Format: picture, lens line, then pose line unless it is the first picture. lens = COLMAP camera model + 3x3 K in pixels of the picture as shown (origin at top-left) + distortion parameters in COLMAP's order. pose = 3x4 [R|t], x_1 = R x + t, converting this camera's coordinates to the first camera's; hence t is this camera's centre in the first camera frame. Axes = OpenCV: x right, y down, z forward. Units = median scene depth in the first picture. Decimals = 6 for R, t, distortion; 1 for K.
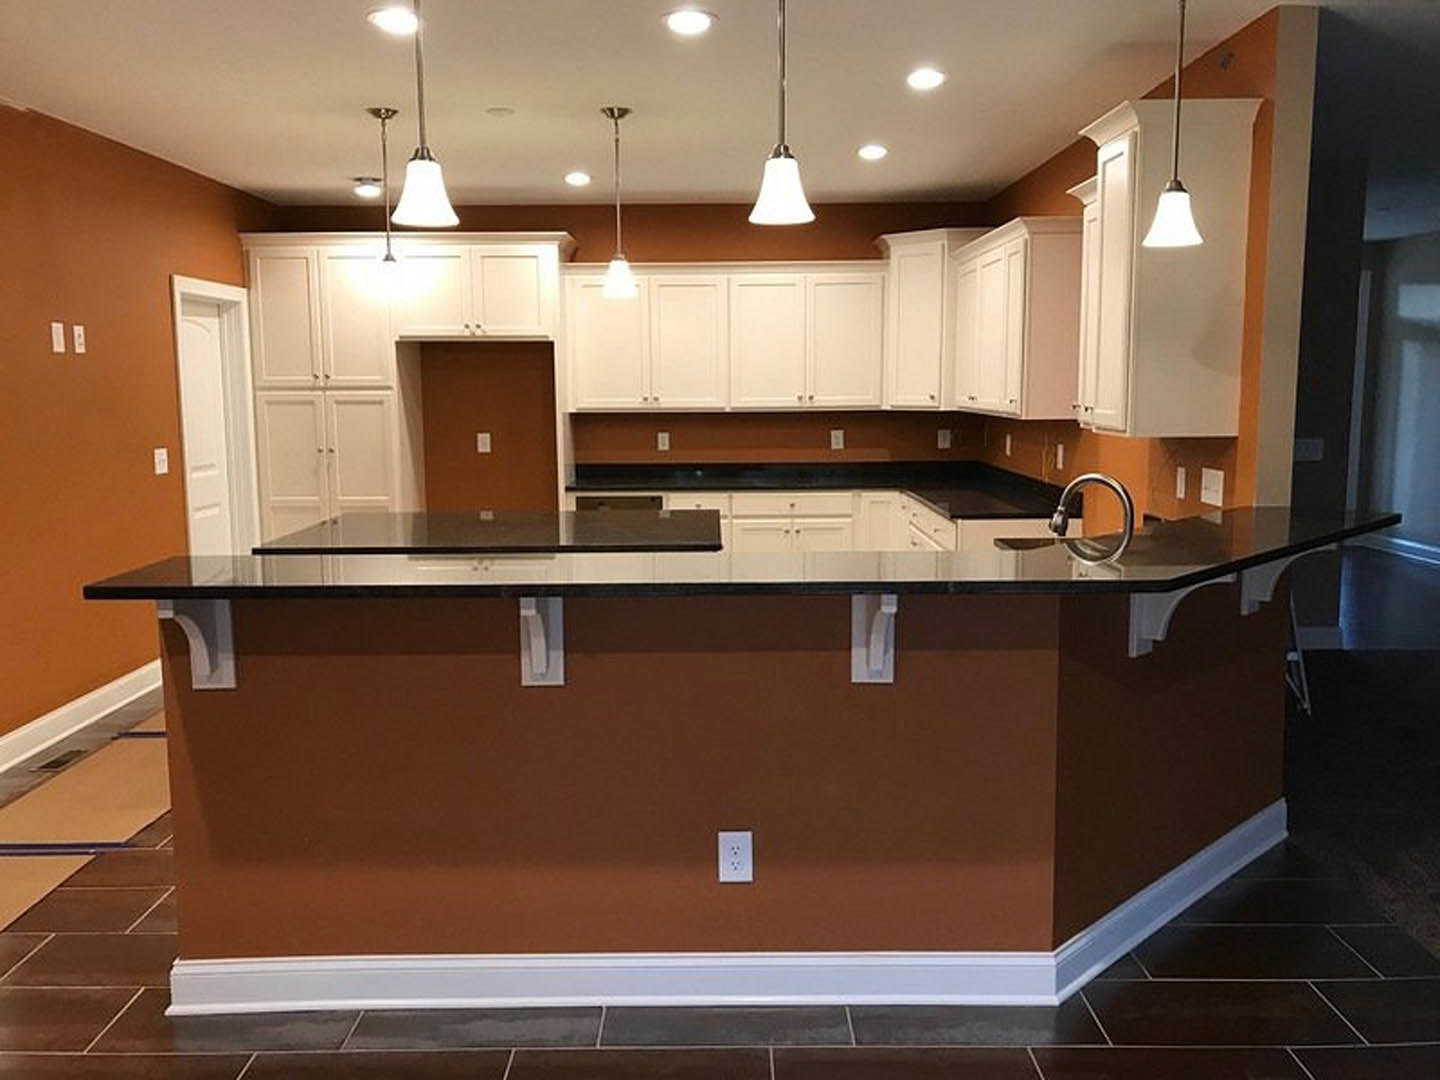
lens RADIAL K [[1183.8, 0, 715.3], [0, 1183.8, 538.4], [0, 0, 1]] dist [0.041013, -0.047431]
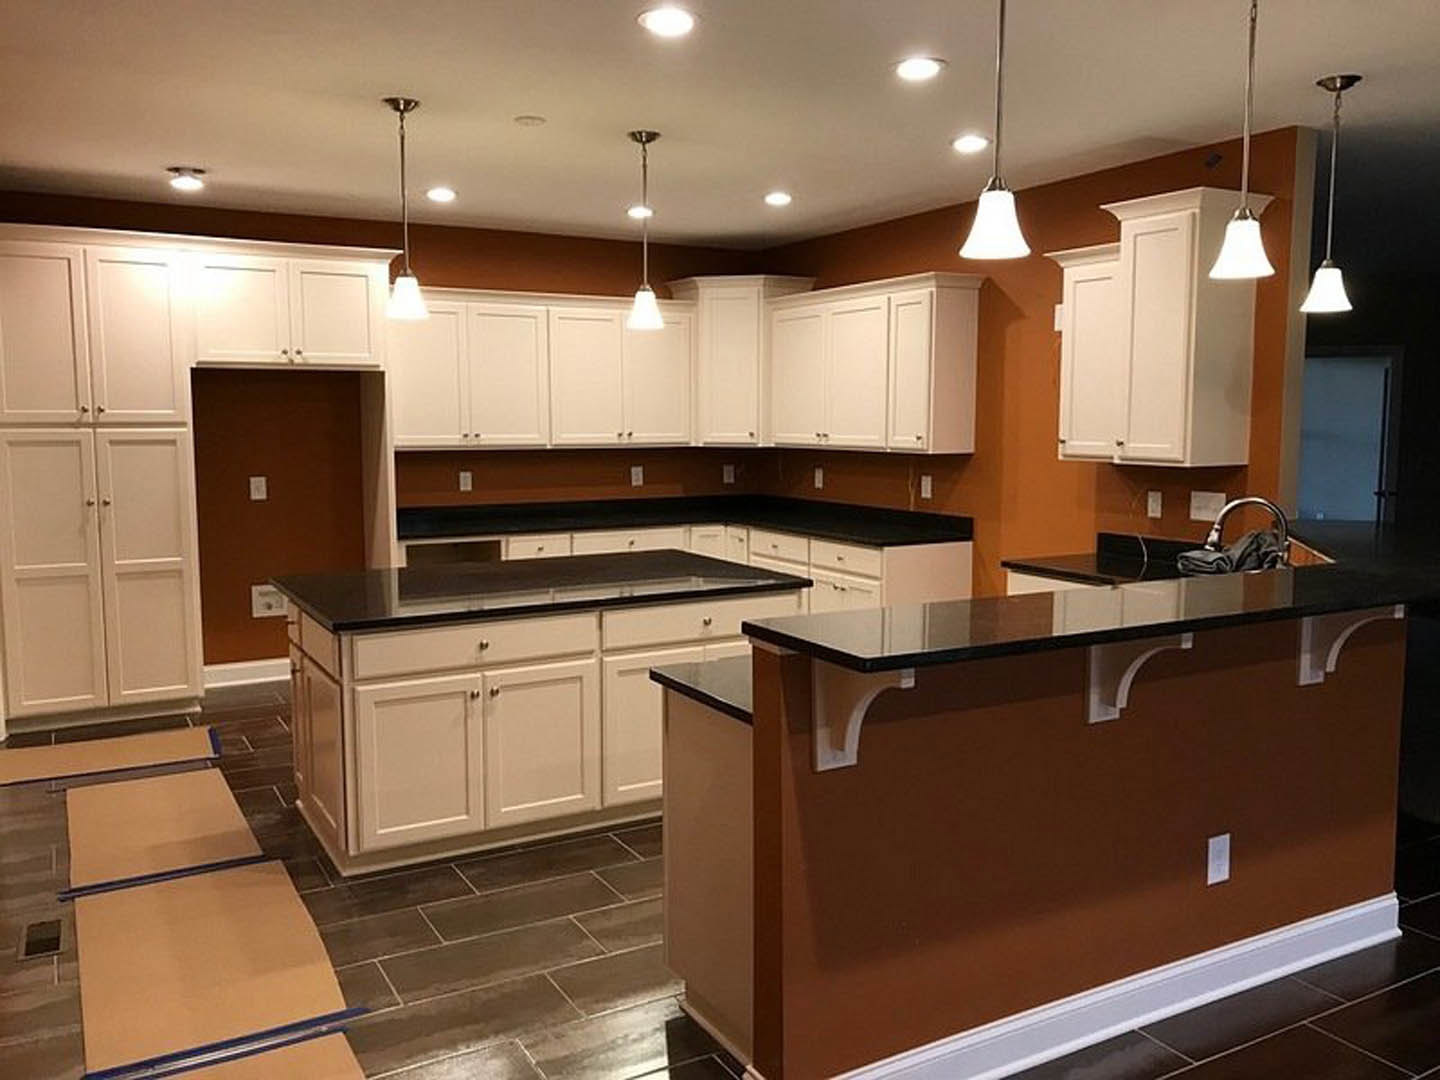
lens RADIAL K [[1183.8, 0, 718.9], [0, 1183.8, 541.0], [0, 0, 1]] dist [0.041013, -0.047431]
pose [[0.868843, -0.047581, 0.492796, -0.363557], [0.061467, 0.998037, -0.012008, -0.013924], [-0.491257, 0.040724, 0.870062, 0.109552]]
